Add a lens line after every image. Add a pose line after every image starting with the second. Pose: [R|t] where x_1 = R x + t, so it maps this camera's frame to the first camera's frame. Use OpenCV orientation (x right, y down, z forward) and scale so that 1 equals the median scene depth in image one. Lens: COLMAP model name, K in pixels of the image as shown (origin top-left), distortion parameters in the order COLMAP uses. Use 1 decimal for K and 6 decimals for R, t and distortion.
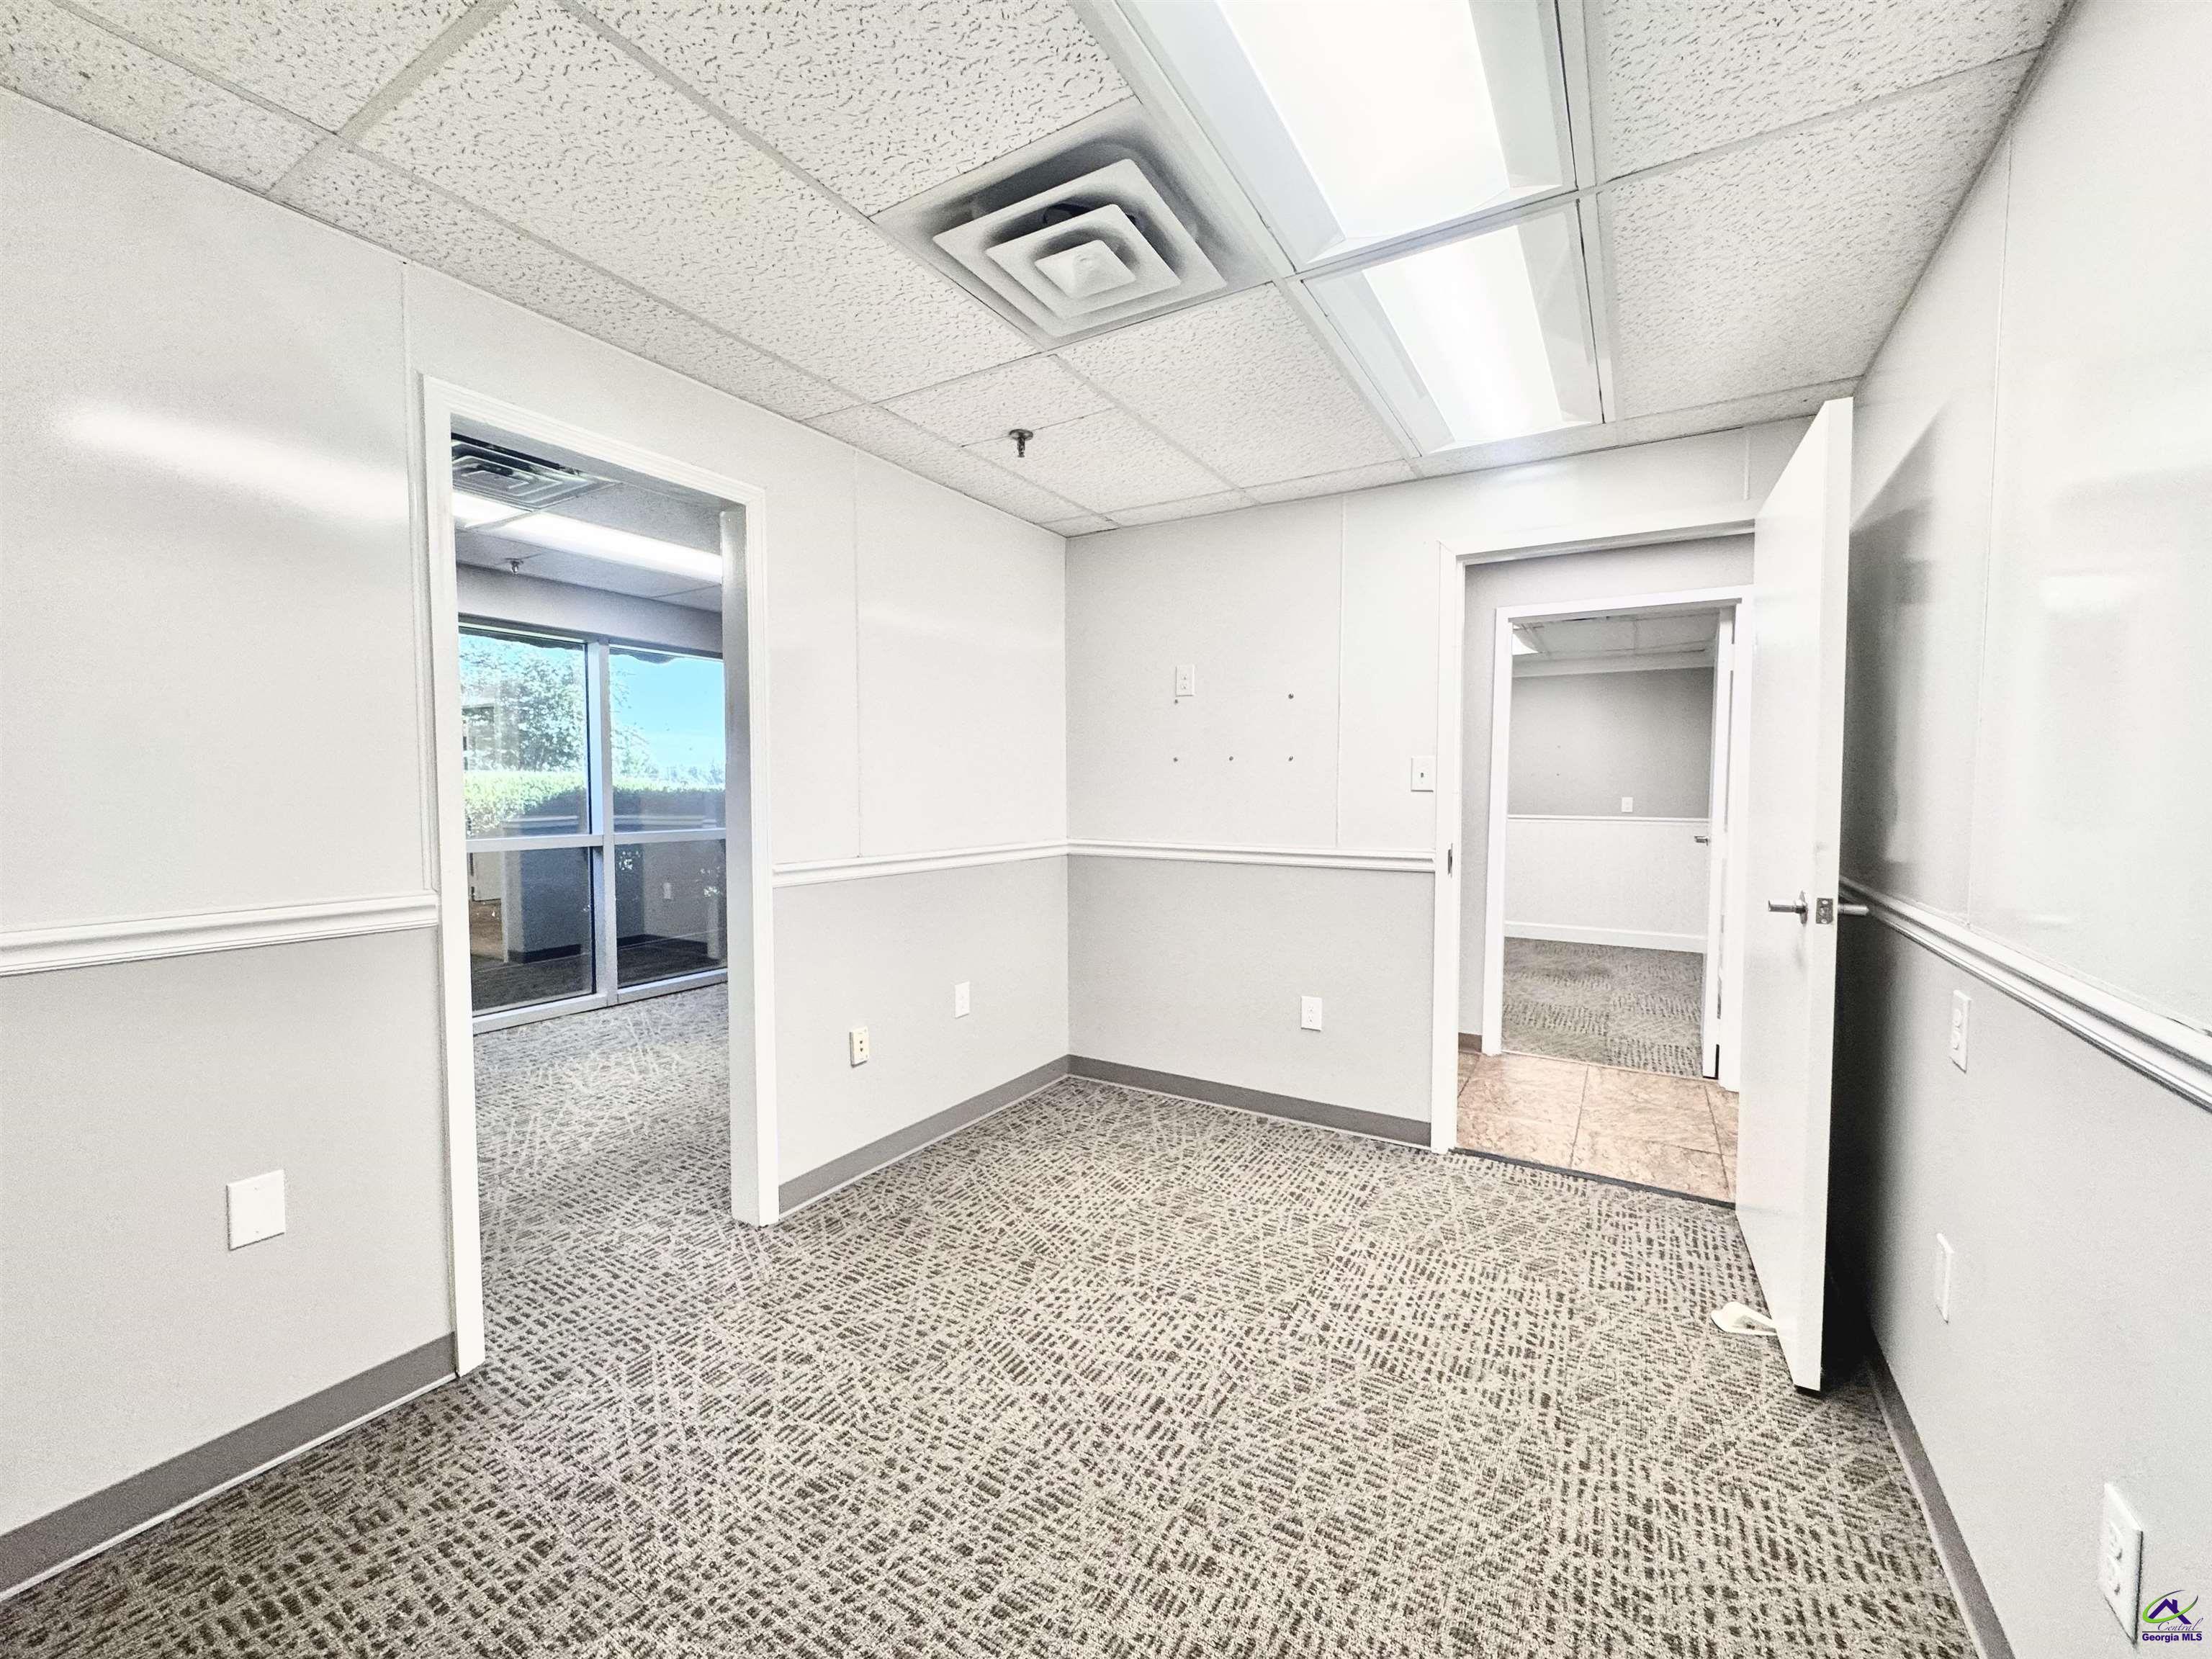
lens RADIAL K [[881.7, 0, 1087.7], [0, 881.7, 828.5], [0, 0, 1]] dist [-0.002072, -0.000468]
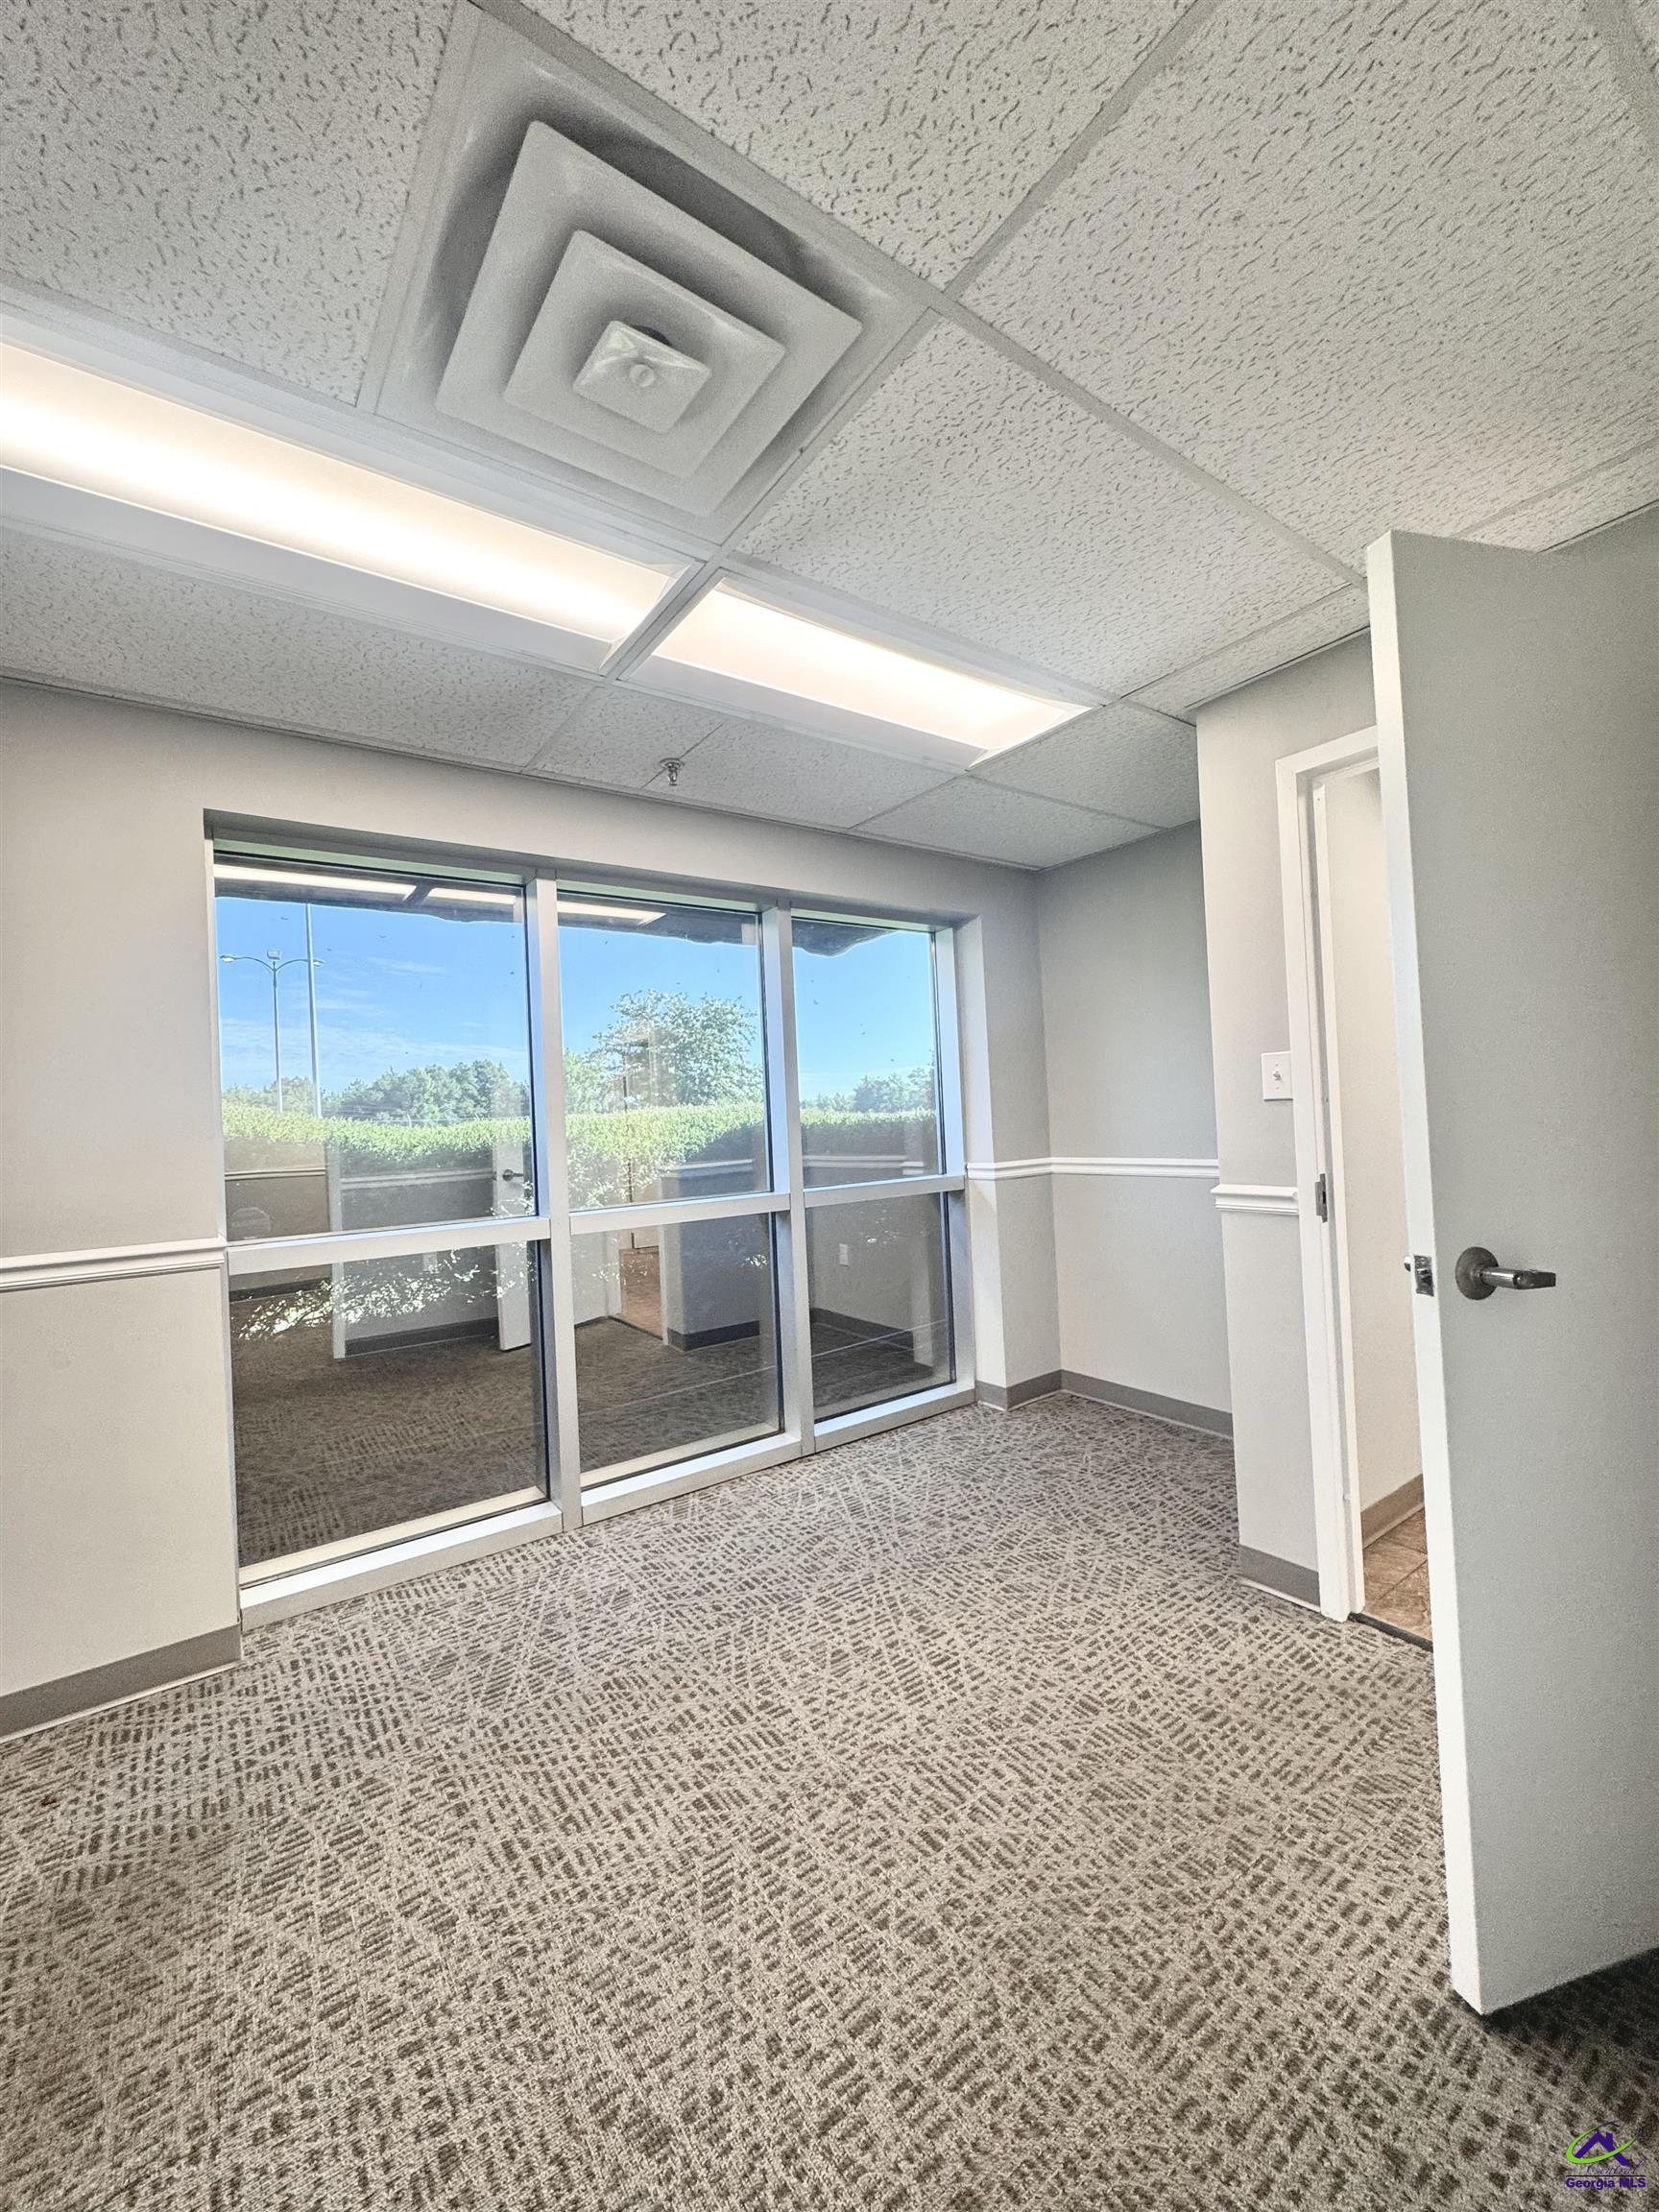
lens RADIAL K [[881.7, 0, 838.5], [0, 881.7, 1110.7], [0, 0, 1]] dist [-0.002072, -0.000468]
pose [[0.926681, -0.045285, -0.373111, -0.232653], [0.028467, 0.998320, -0.050466, -0.018717], [0.374769, 0.036145, 0.926413, 0.346407]]
